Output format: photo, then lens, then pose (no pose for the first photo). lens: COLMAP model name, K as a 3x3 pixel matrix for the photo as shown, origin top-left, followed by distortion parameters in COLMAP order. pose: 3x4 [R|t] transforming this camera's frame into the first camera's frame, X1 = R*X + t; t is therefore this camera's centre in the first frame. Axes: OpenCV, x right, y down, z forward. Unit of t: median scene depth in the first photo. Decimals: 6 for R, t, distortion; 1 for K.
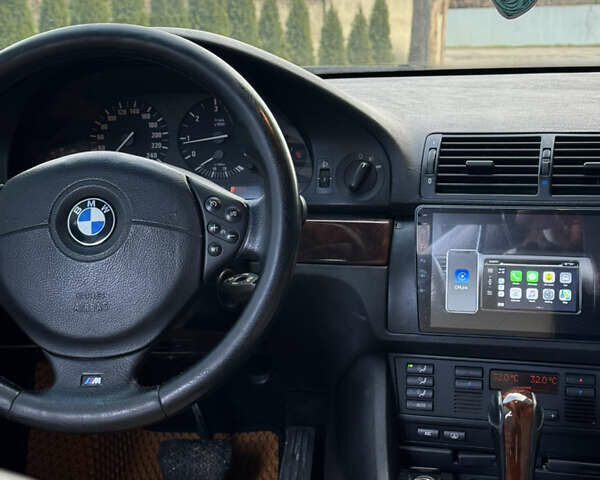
lens RADIAL K [[1122.6, 0, 300.0], [0, 1122.6, 240.0], [0, 0, 1]] dist [0.173519, -0.043098]
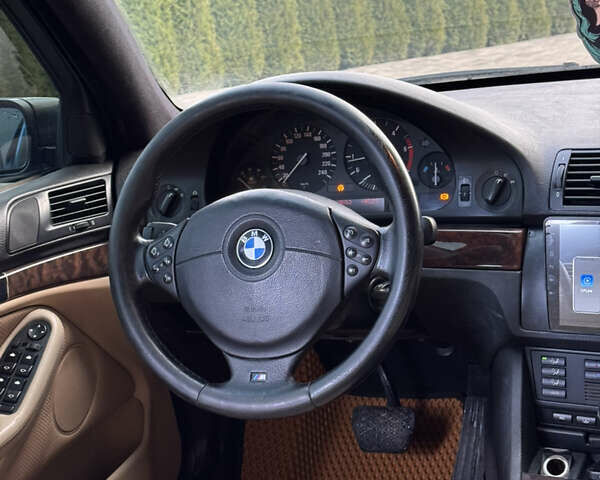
lens RADIAL K [[1122.6, 0, 300.0], [0, 1122.6, 240.0], [0, 0, 1]] dist [0.173519, -0.043098]
pose [[0.972011, -0.019174, -0.234150, 0.129574], [0.033684, 0.997741, 0.058128, -0.081764], [0.232507, -0.064388, 0.970461, -0.153267]]
